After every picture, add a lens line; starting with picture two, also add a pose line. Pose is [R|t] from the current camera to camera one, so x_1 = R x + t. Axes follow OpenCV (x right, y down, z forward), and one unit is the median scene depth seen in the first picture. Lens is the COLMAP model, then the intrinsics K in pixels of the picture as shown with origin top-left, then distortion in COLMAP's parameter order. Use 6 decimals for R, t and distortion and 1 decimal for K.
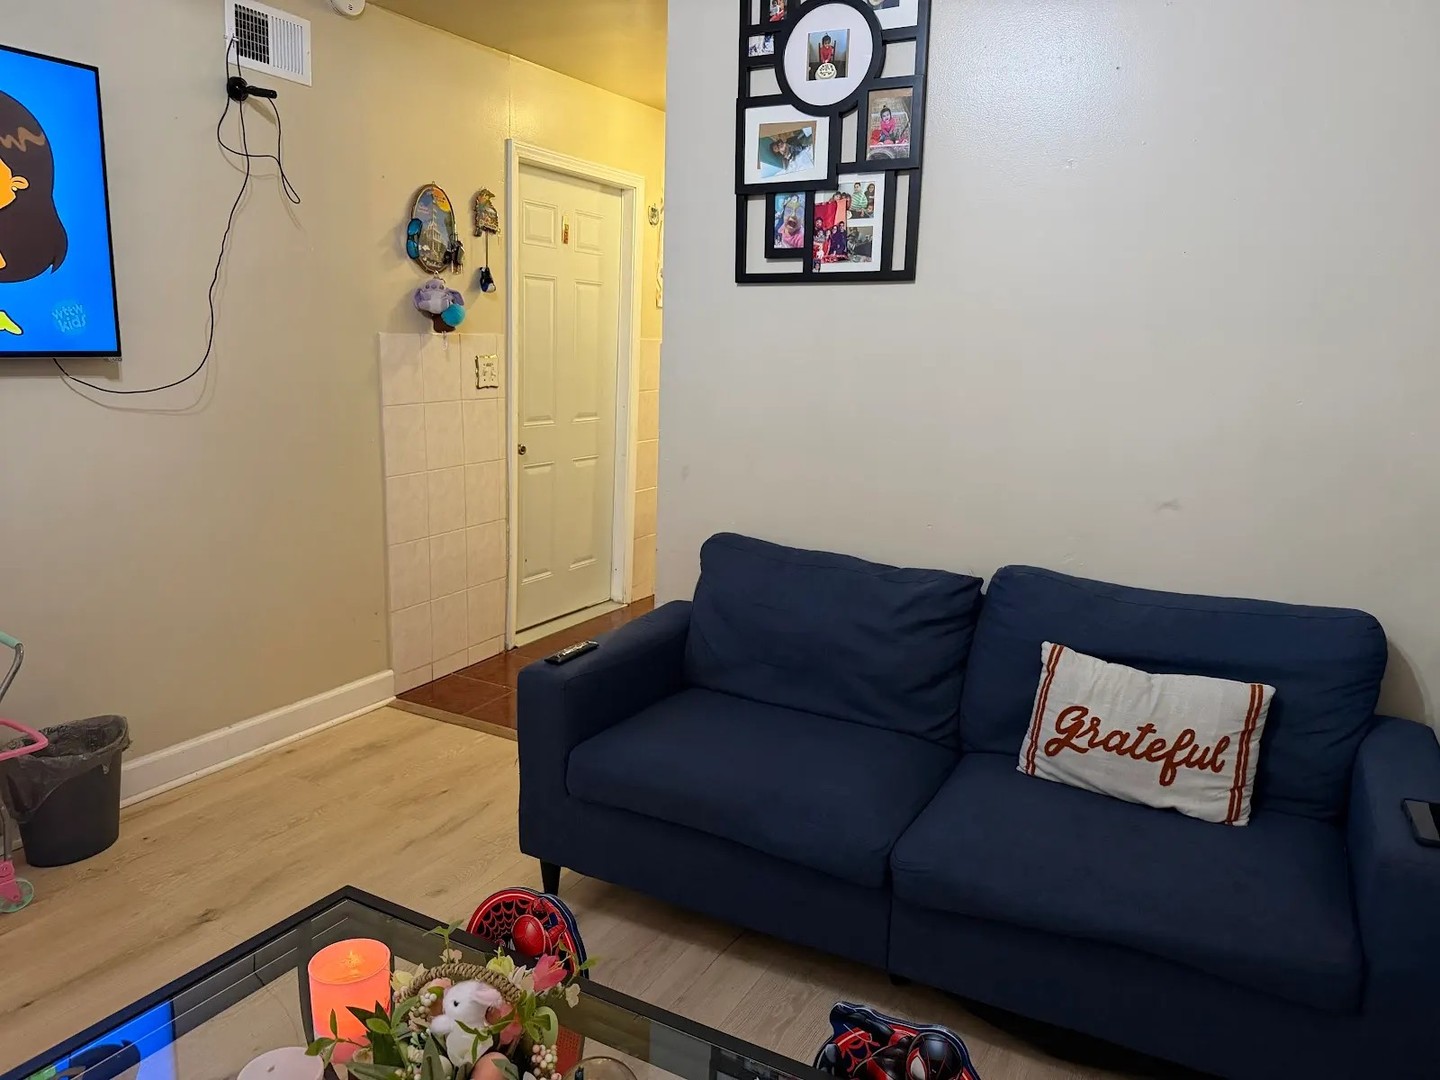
lens RADIAL K [[1010.4, 0, 759.2], [0, 1010.4, 555.3], [0, 0, 1]] dist [0.100902, -0.221789]
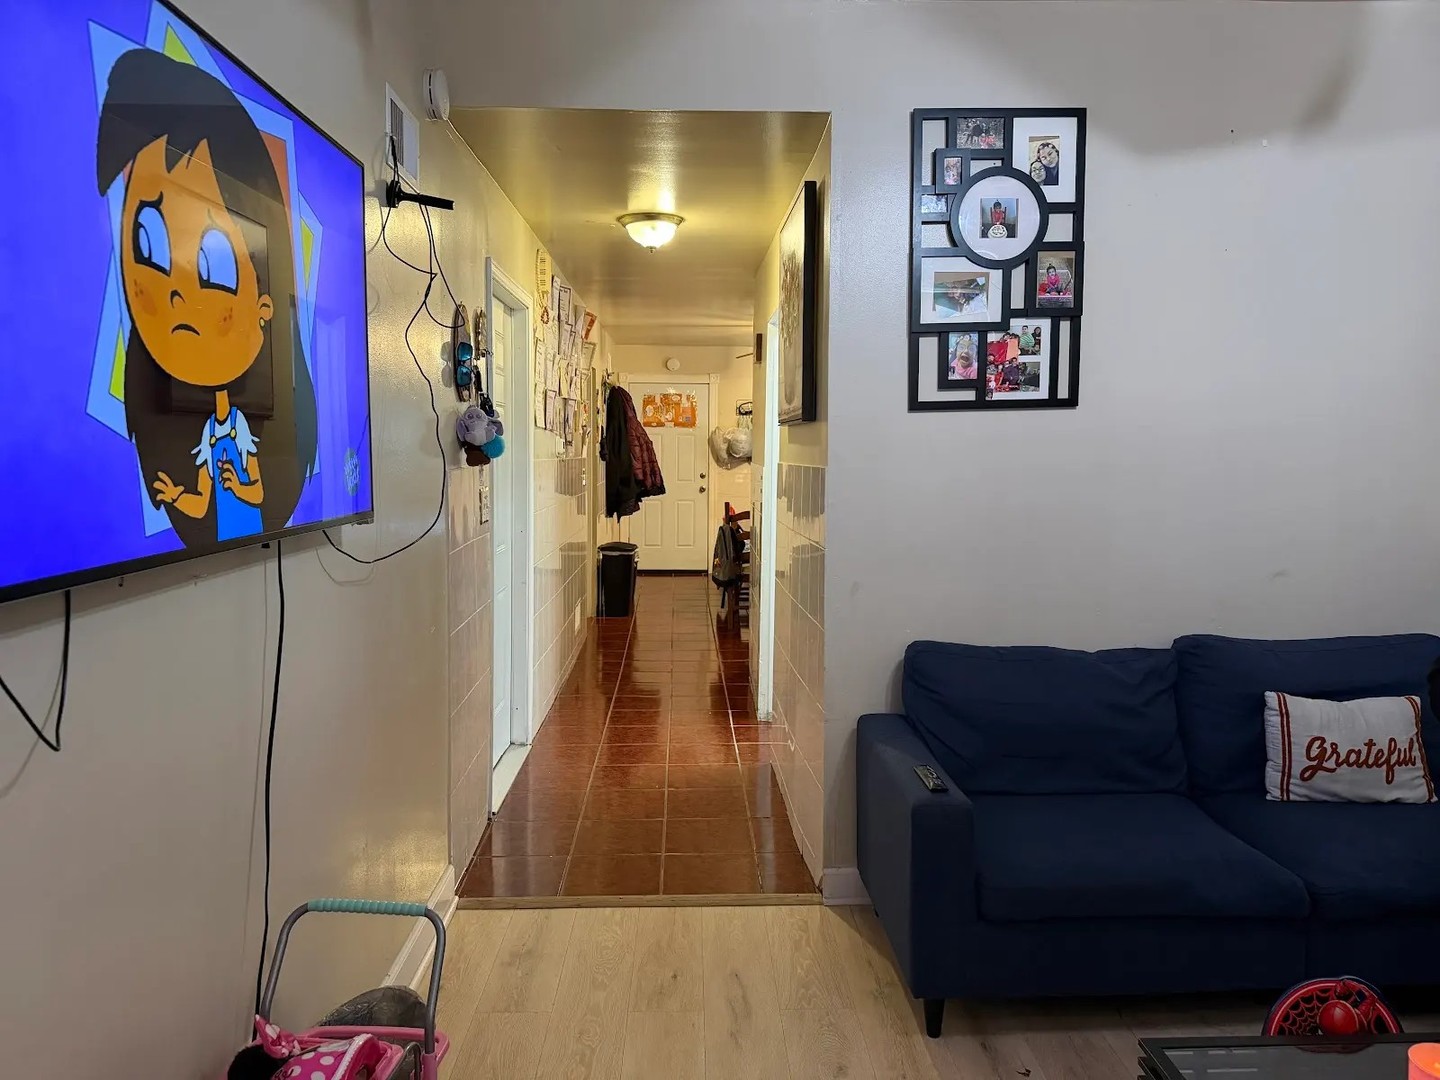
lens RADIAL K [[999.9, 0, 729.7], [0, 999.9, 543.6], [0, 0, 1]] dist [0.057134, -0.065106]
pose [[0.866491, -0.082362, 0.492351, -0.779518], [0.133673, 0.988558, -0.069883, -0.083765], [-0.480962, 0.126368, 0.867587, 0.196388]]
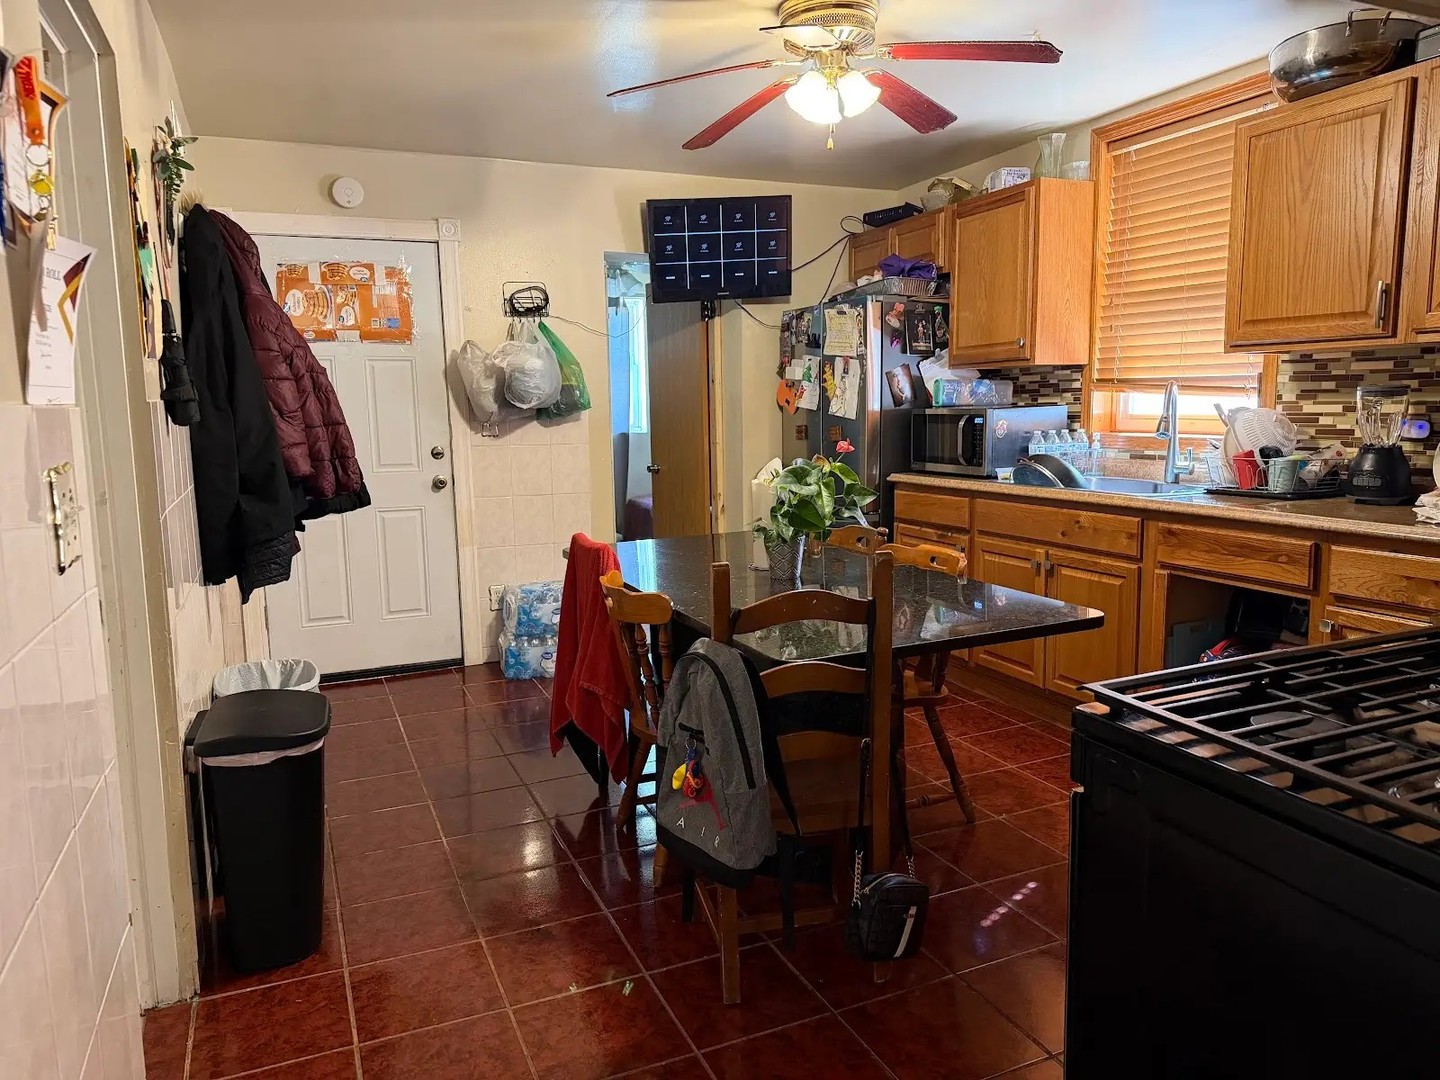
lens RADIAL K [[999.9, 0, 729.7], [0, 999.9, 543.6], [0, 0, 1]] dist [0.057134, -0.065106]
pose [[0.626717, -0.158668, 0.762922, 0.049019], [0.206346, 0.977893, 0.033869, -0.439012], [-0.751430, 0.136200, 0.645603, 2.148334]]
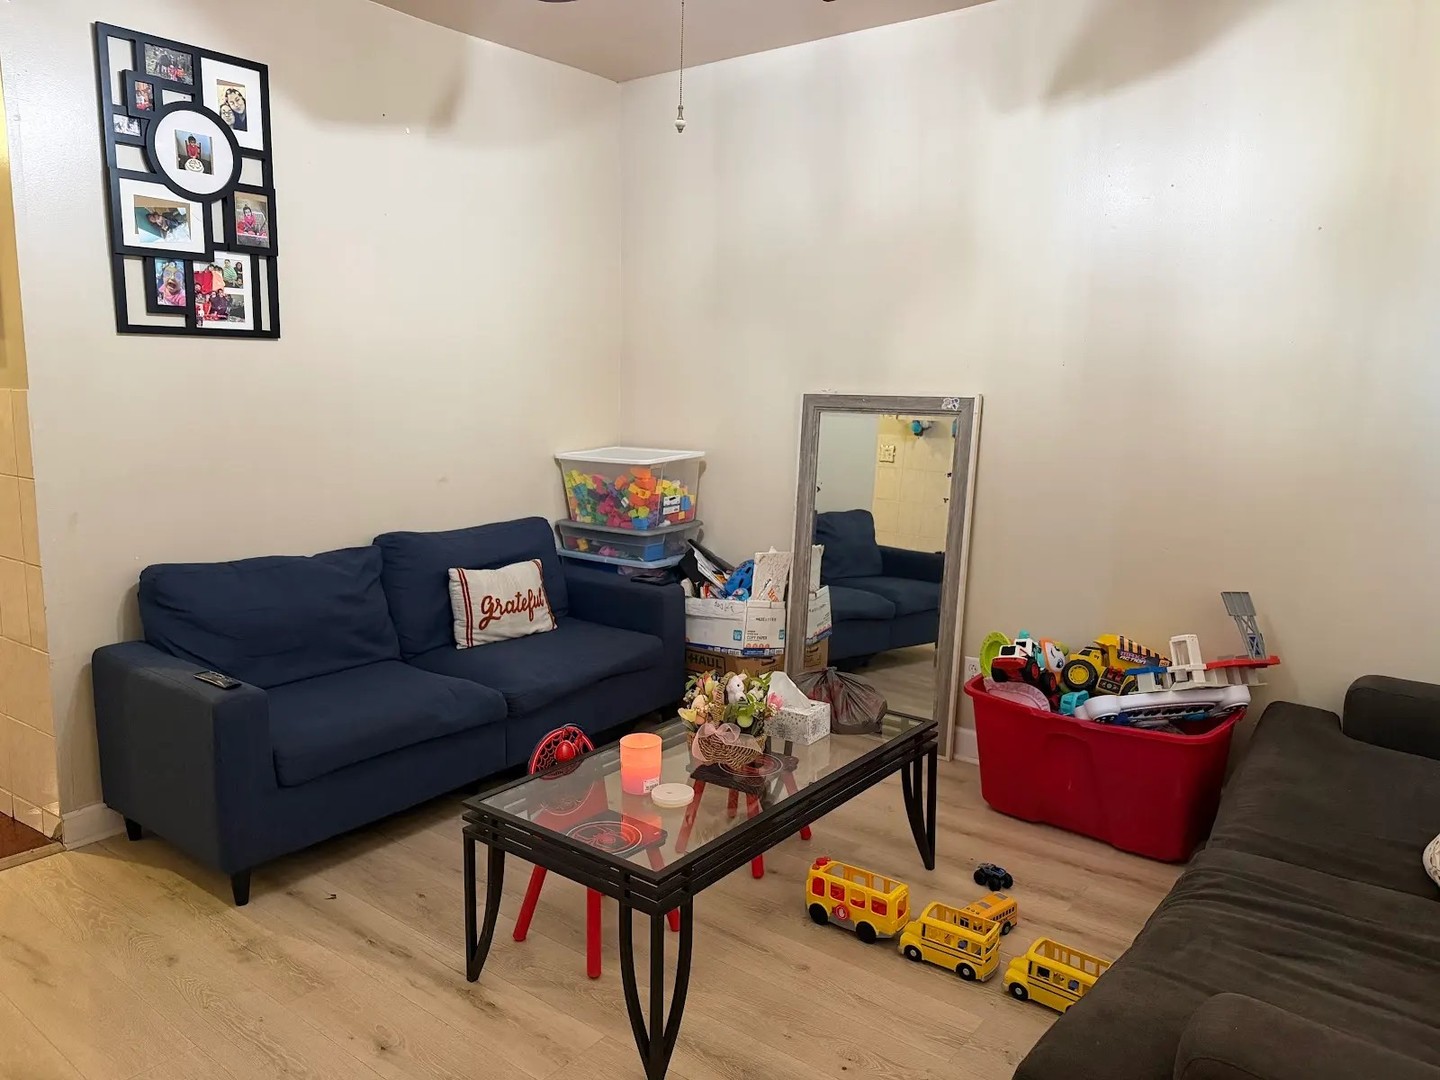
lens RADIAL K [[999.9, 0, 729.7], [0, 999.9, 543.6], [0, 0, 1]] dist [0.057134, -0.065106]
pose [[0.161461, -0.183541, 0.969661, -1.062365], [0.187817, 0.970310, 0.152390, -0.101482], [-0.968842, 0.157514, 0.191139, 0.224500]]
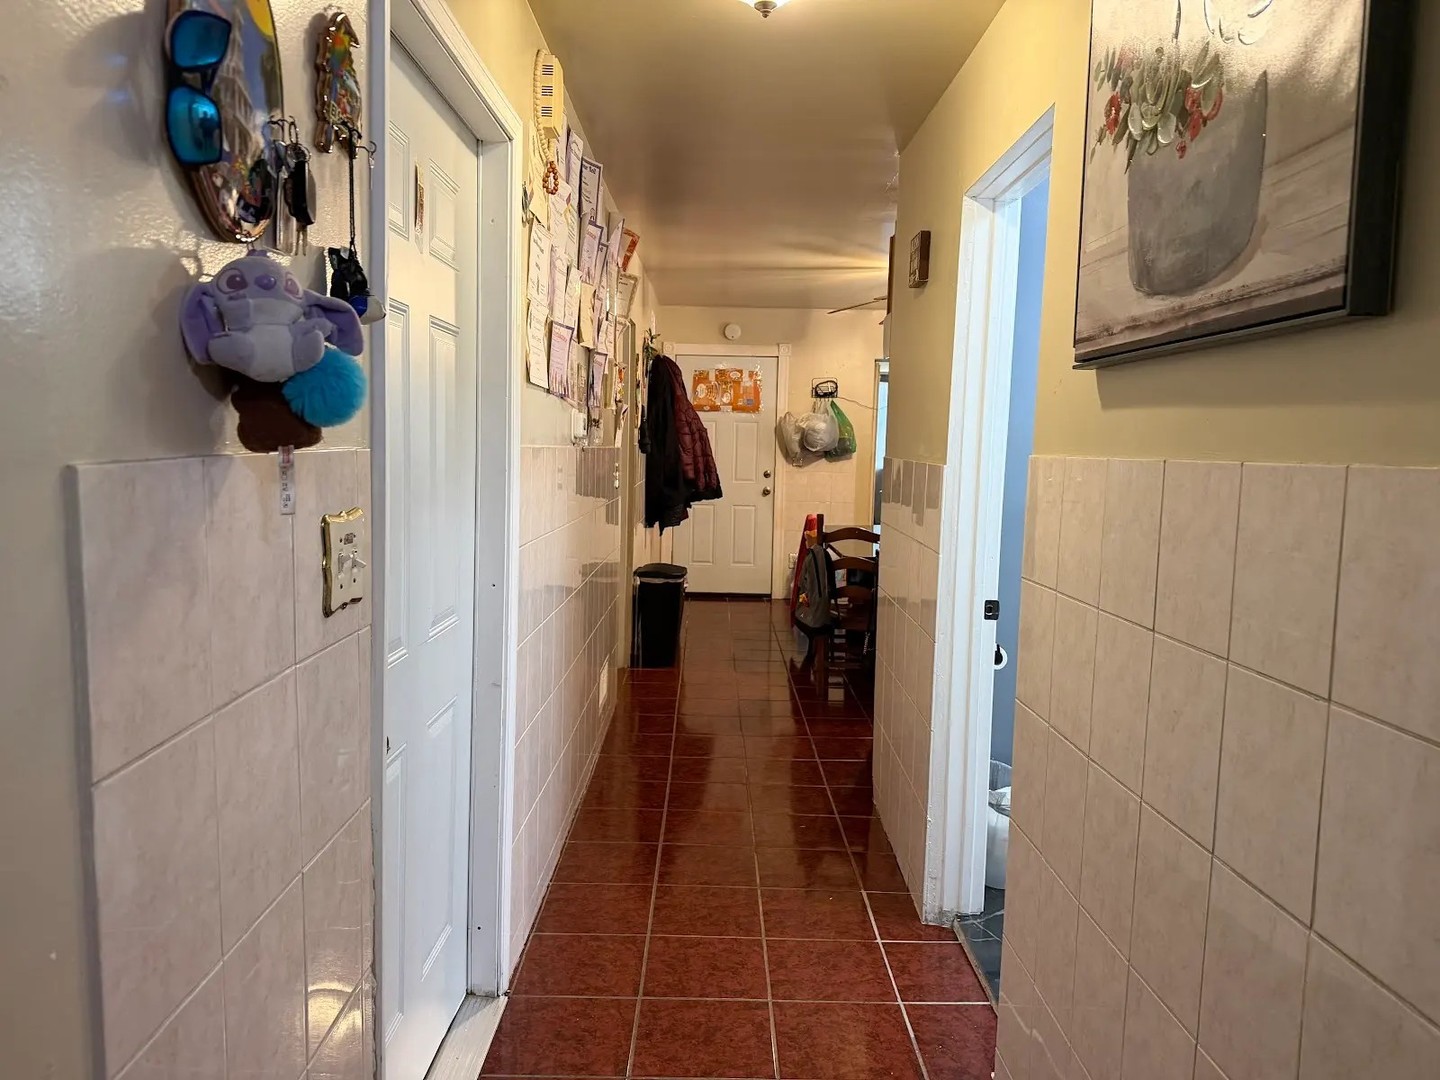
lens RADIAL K [[999.9, 0, 729.7], [0, 999.9, 543.6], [0, 0, 1]] dist [0.057134, -0.065106]
pose [[0.882684, -0.068898, 0.464888, -0.463441], [0.114179, 0.990996, -0.069923, -0.223203], [-0.455885, 0.114800, 0.882604, 0.984202]]
